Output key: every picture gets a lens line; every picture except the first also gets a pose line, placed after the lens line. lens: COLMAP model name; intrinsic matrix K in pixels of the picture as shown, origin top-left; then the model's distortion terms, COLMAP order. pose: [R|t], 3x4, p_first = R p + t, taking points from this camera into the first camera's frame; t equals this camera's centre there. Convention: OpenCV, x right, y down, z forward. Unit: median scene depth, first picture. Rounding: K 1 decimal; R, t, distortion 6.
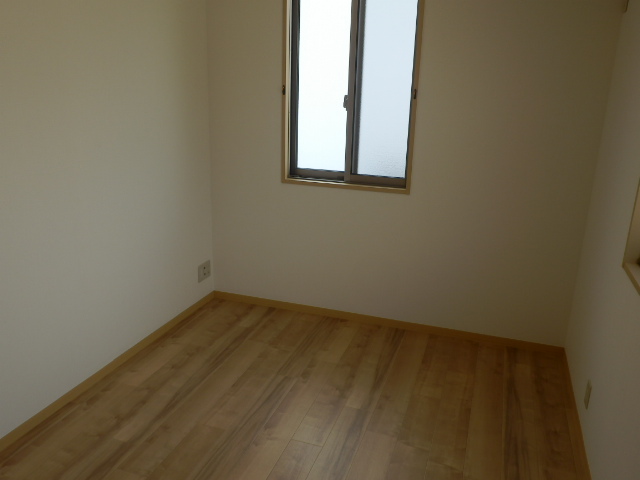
lens RADIAL K [[540.7, 0, 312.5], [0, 540.7, 227.9], [0, 0, 1]] dist [-0.026079, 0.014858]
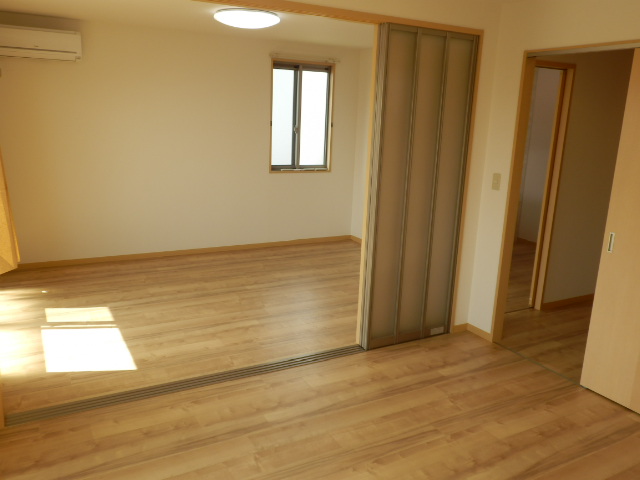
lens RADIAL K [[540.7, 0, 329.4], [0, 540.7, 256.9], [0, 0, 1]] dist [-0.026079, 0.014858]
pose [[0.755930, 0.176672, -0.630363, 0.321852], [-0.203415, 0.978622, 0.030344, -0.016236], [0.622248, 0.105287, 0.775707, 0.086600]]
